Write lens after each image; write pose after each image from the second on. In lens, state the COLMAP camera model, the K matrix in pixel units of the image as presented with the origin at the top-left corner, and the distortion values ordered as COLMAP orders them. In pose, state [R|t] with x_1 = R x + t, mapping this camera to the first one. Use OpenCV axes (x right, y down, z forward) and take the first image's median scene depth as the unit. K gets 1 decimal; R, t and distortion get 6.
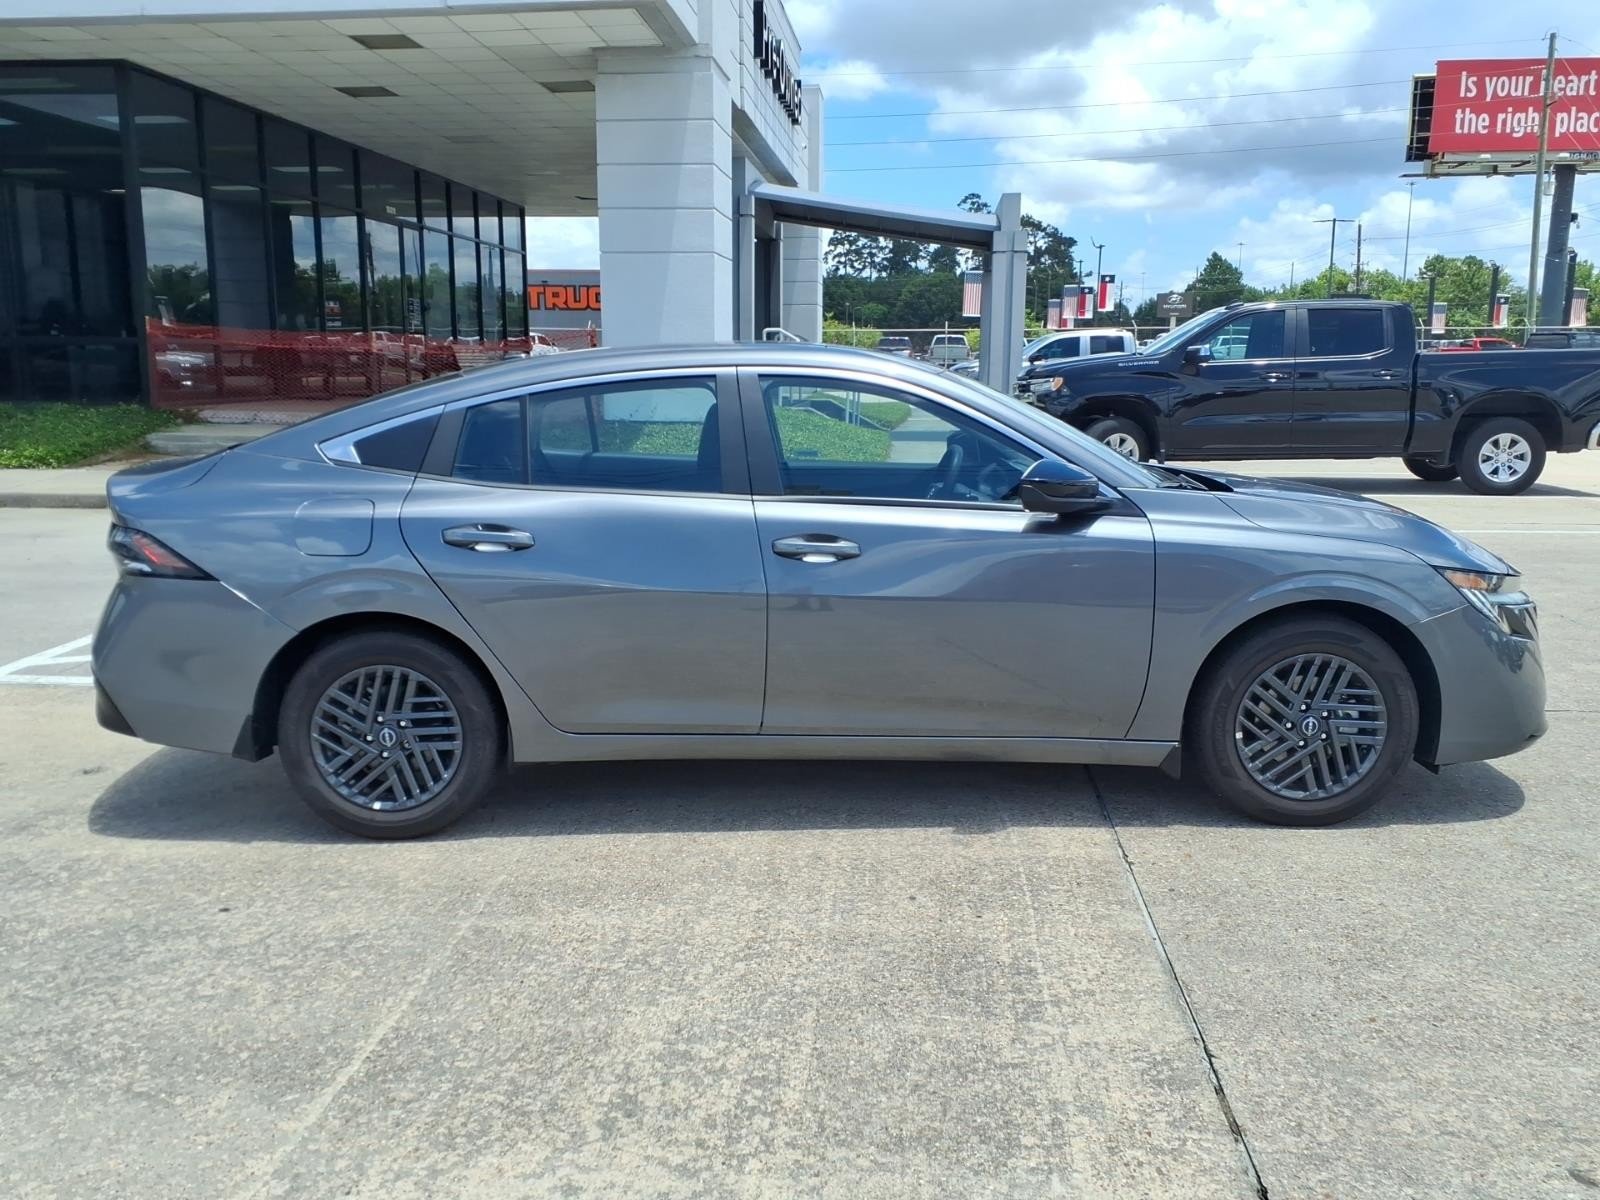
lens RADIAL K [[1405.0, 0, 800.0], [0, 1405.0, 600.0], [0, 0, 1]] dist [0.101733, -0.183698]
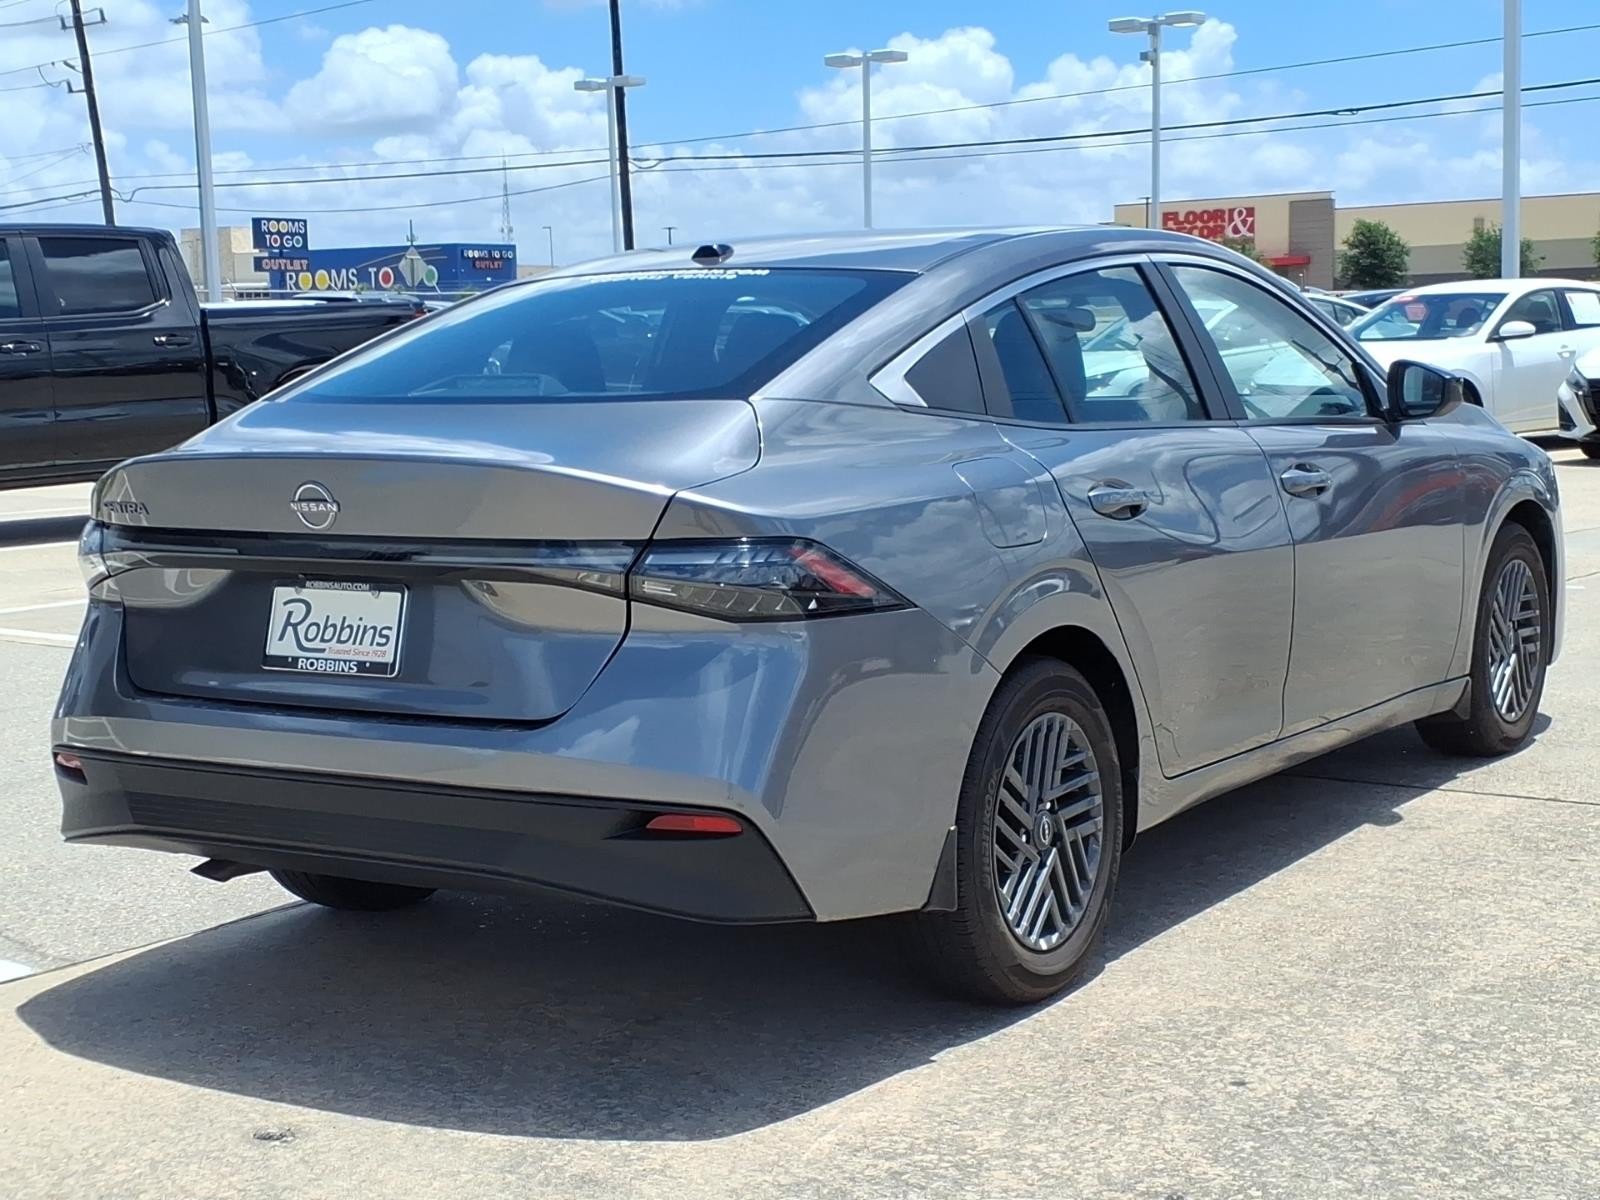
lens RADIAL K [[2655.4, 0, 800.0], [0, 2655.4, 600.0], [0, 0, 1]] dist [0.156611, -0.215139]
pose [[0.516221, -0.099224, 0.850688, -1.346973], [0.169380, 0.985476, 0.012162, -0.037060], [-0.839539, 0.137811, 0.525530, 0.457872]]
